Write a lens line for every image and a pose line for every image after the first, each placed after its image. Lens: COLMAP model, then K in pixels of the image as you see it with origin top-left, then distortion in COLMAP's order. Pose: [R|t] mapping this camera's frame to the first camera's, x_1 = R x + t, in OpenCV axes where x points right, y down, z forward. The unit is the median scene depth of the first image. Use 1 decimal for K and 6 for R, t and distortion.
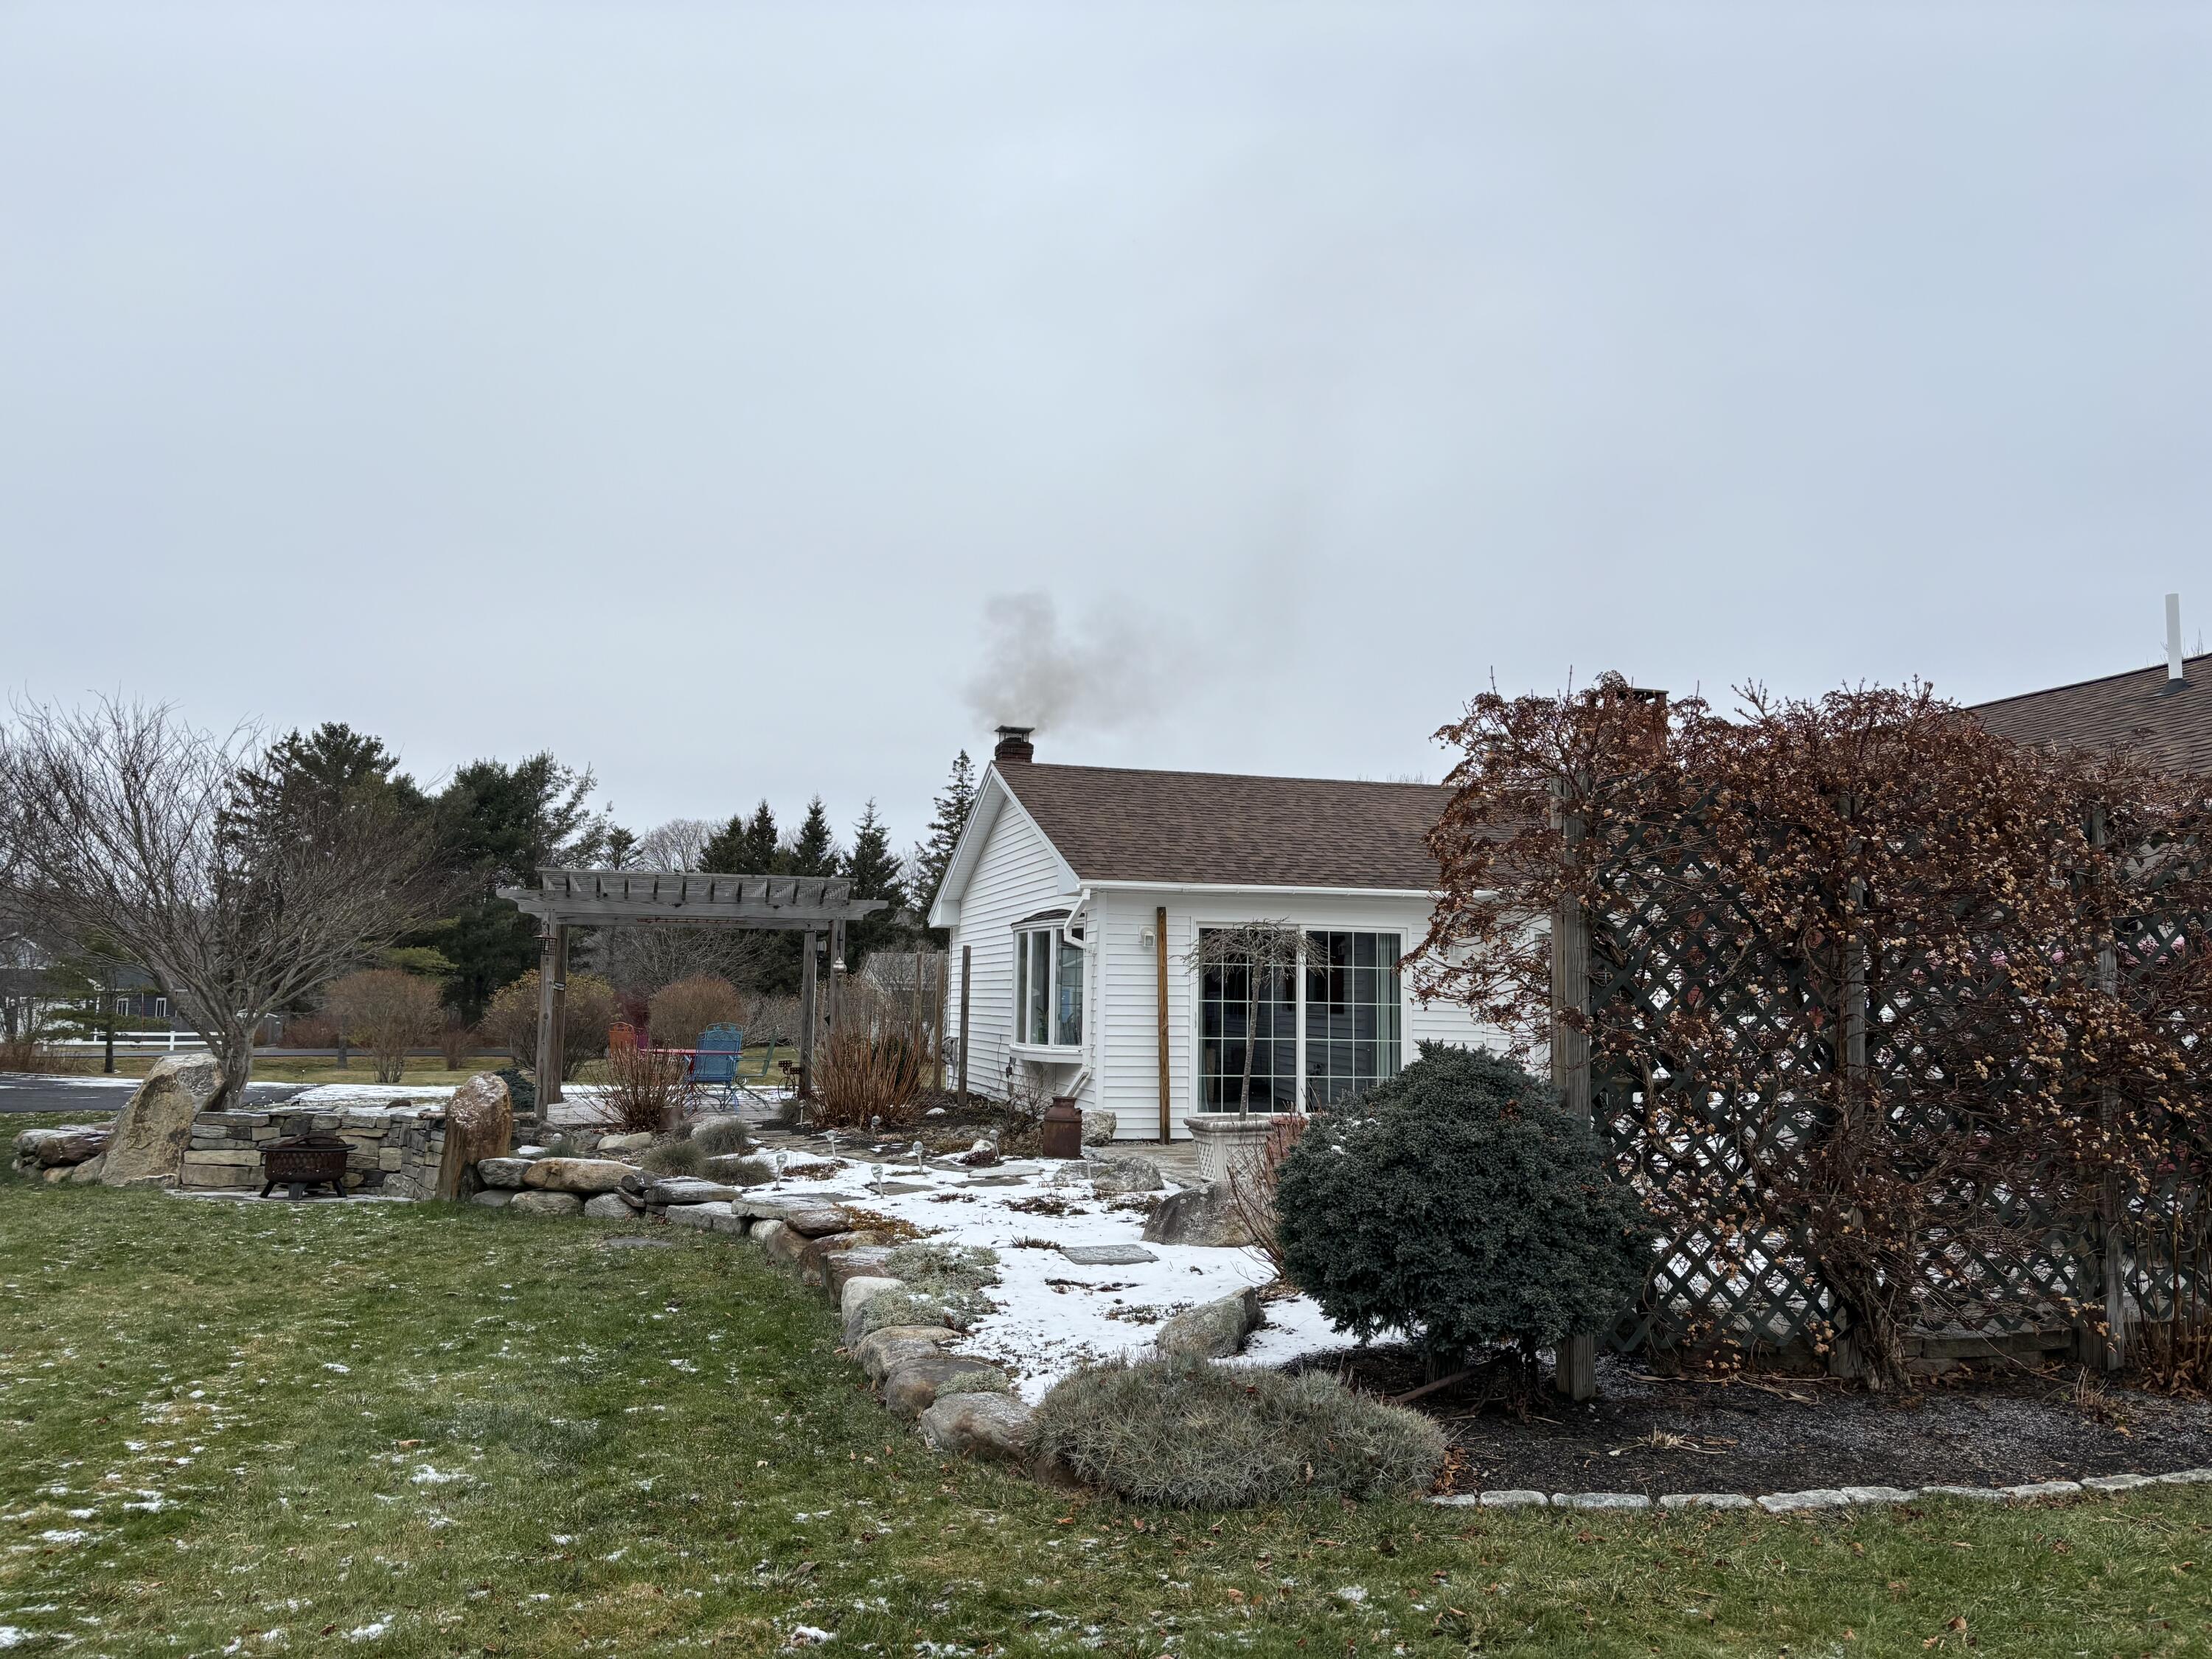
lens RADIAL K [[1659.7, 0, 1113.2], [0, 1659.7, 836.7], [0, 0, 1]] dist [0.050825, -0.046504]
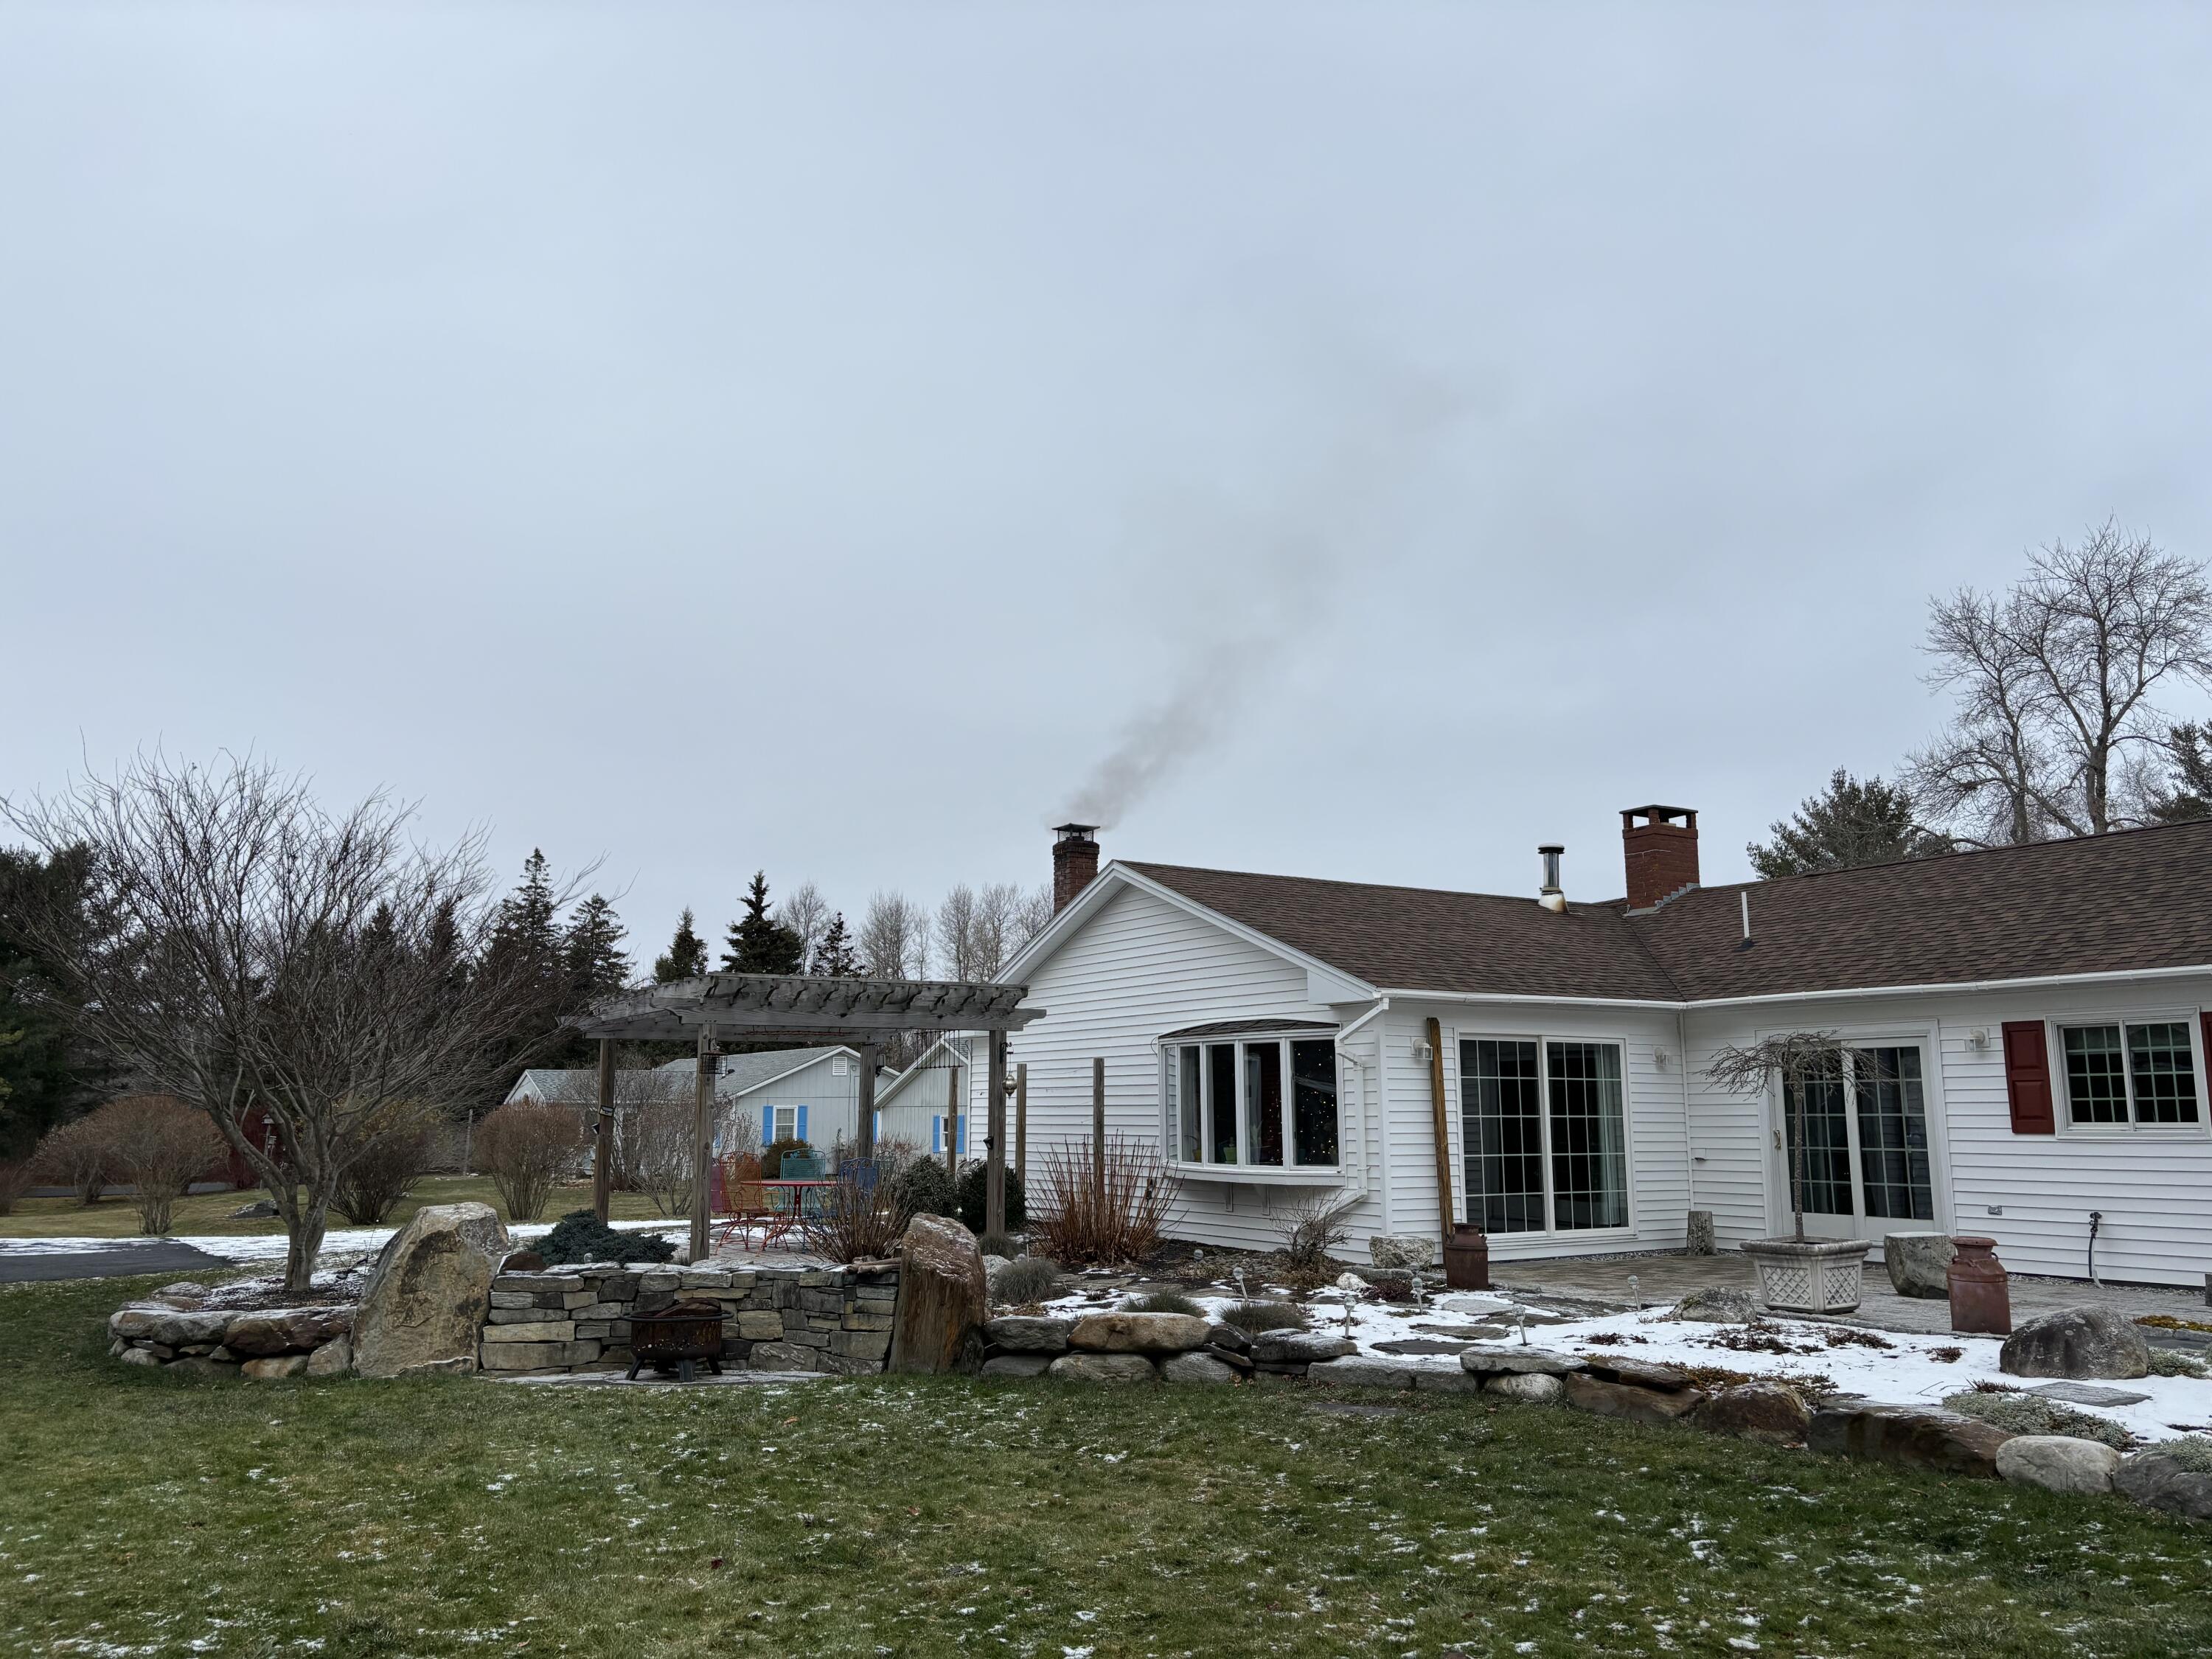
lens RADIAL K [[1669.3, 0, 1082.5], [0, 1669.3, 849.9], [0, 0, 1]] dist [0.044644, -0.041375]
pose [[0.962147, 0.025047, 0.271378, -1.163910], [-0.009502, 0.998245, -0.058447, 0.011261], [-0.272366, 0.053656, 0.960697, 0.329914]]
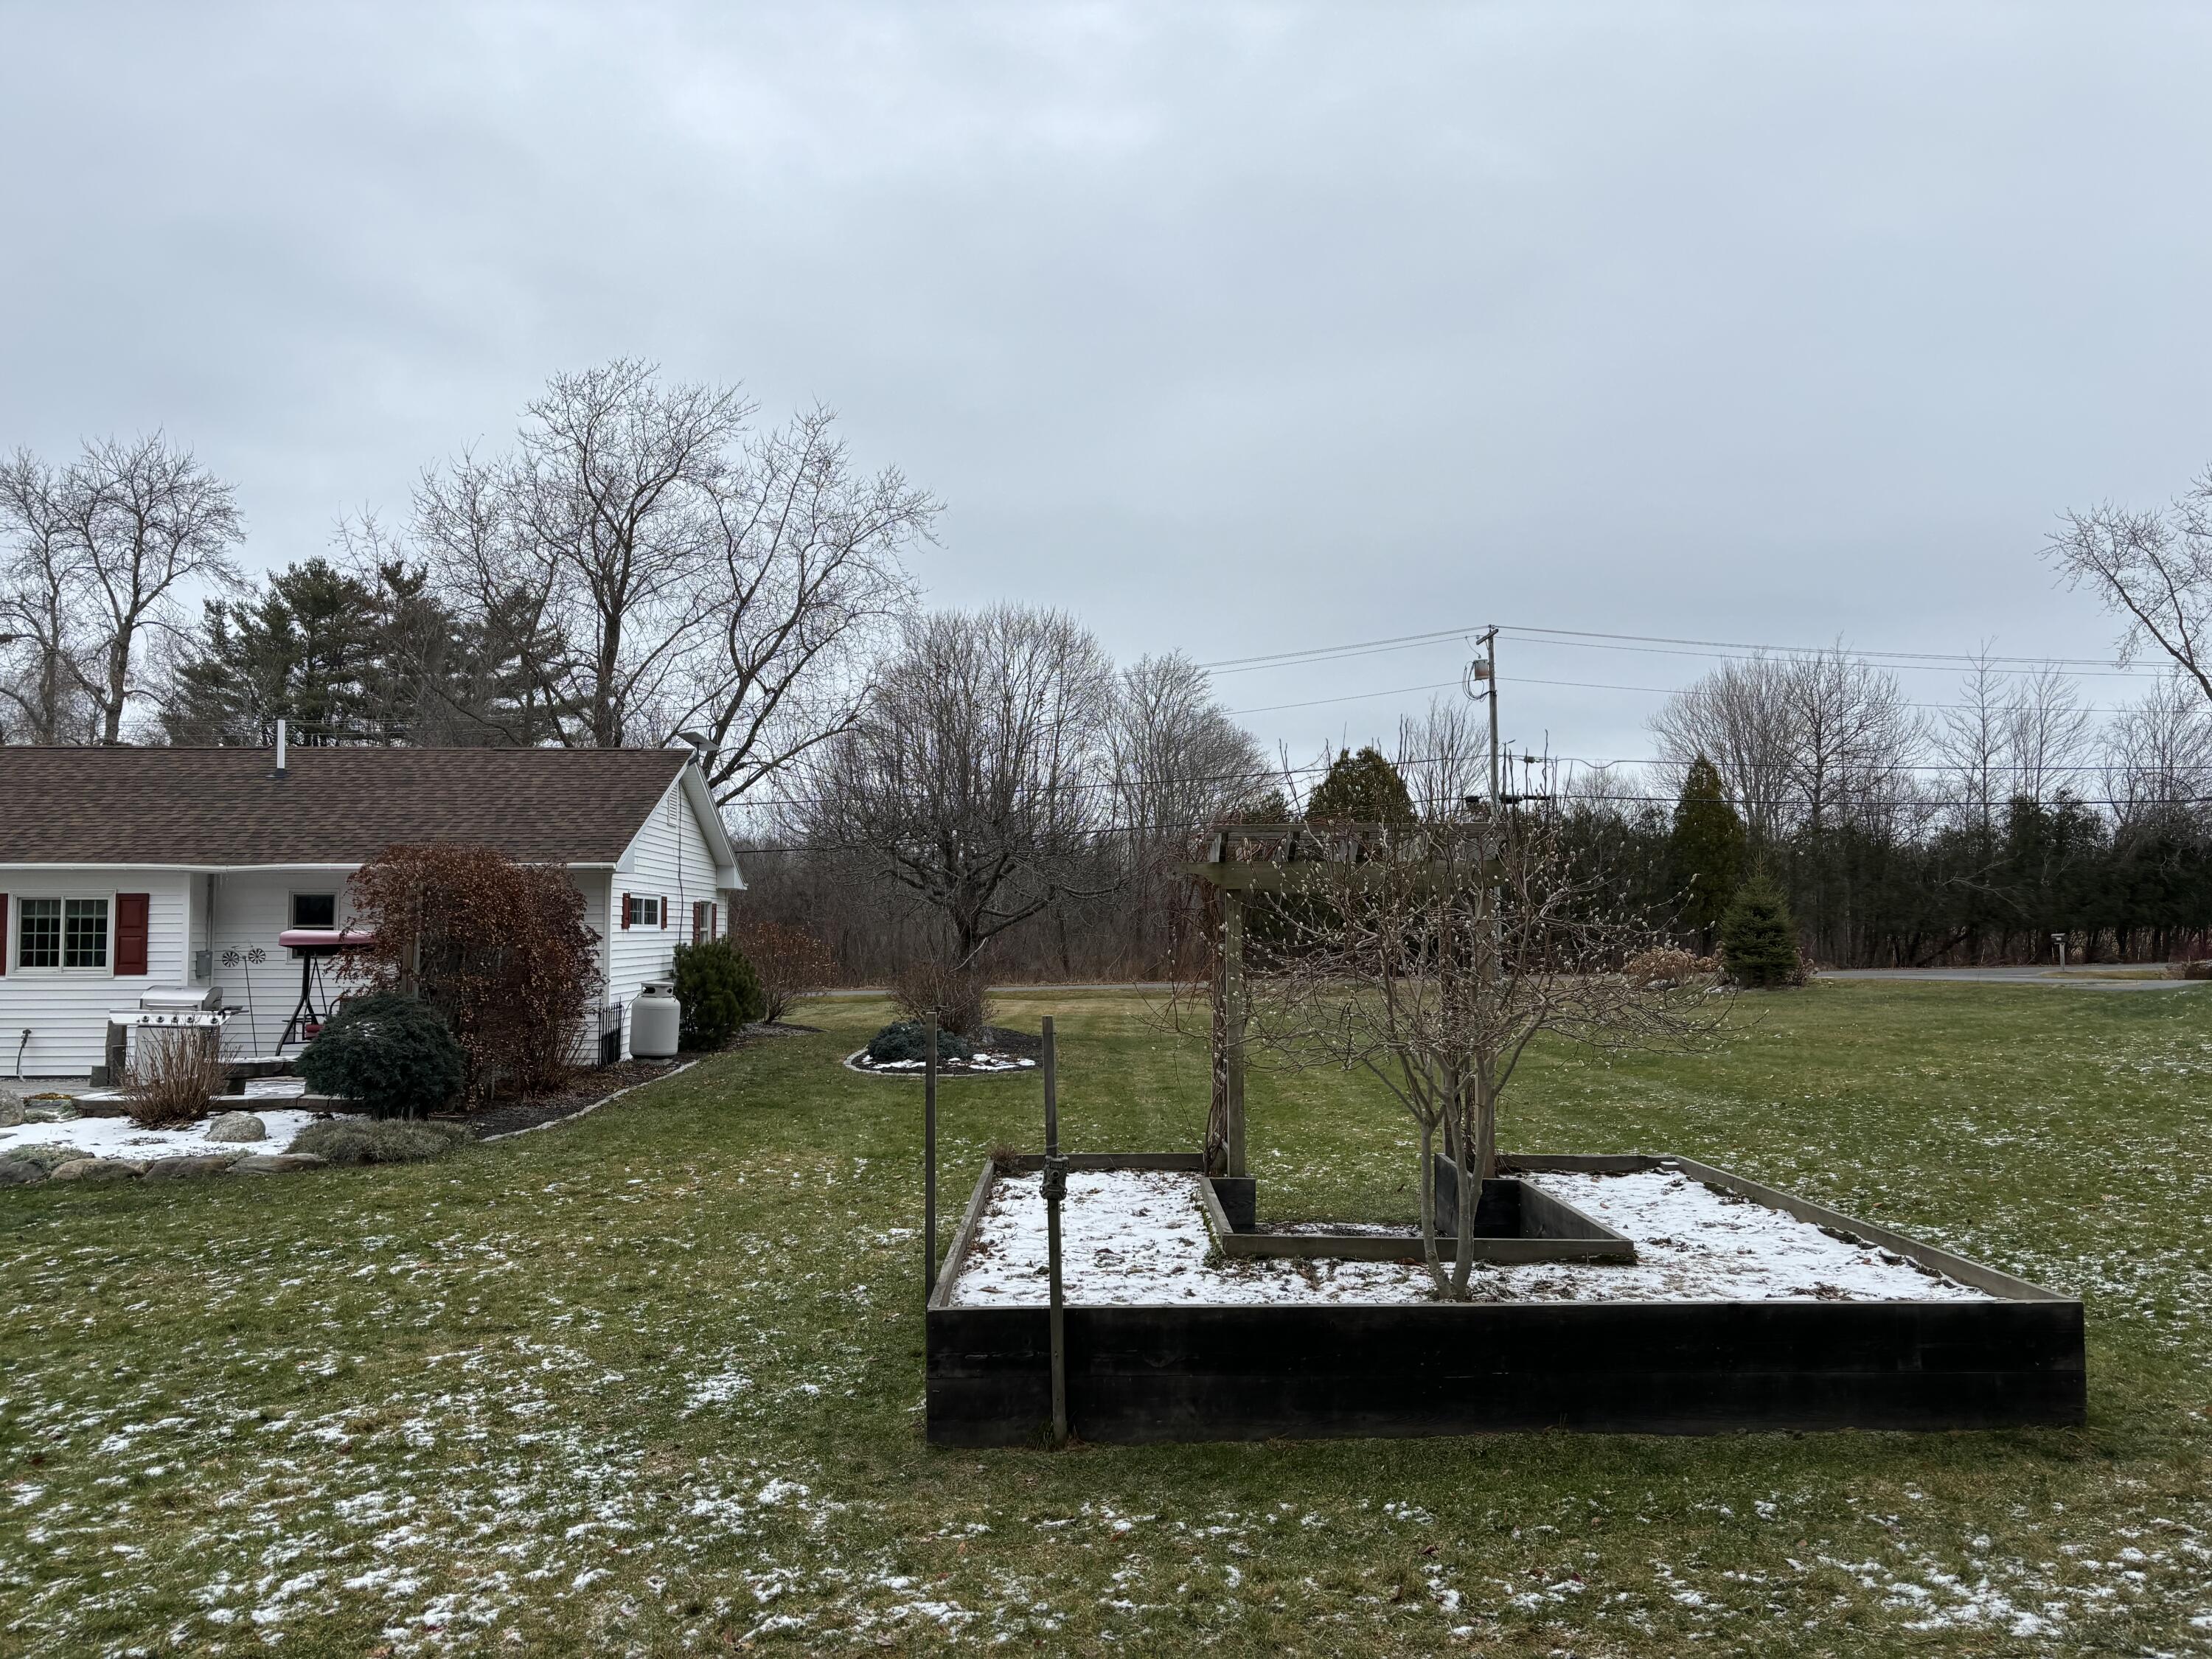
lens RADIAL K [[1676.1, 0, 1116.4], [0, 1676.1, 849.6], [0, 0, 1]] dist [0.021120, -0.006623]
pose [[0.223524, 0.031946, 0.974175, -1.923111], [-0.092732, 0.995626, -0.011372, -0.148107], [-0.970277, -0.087795, 0.225508, -0.560565]]
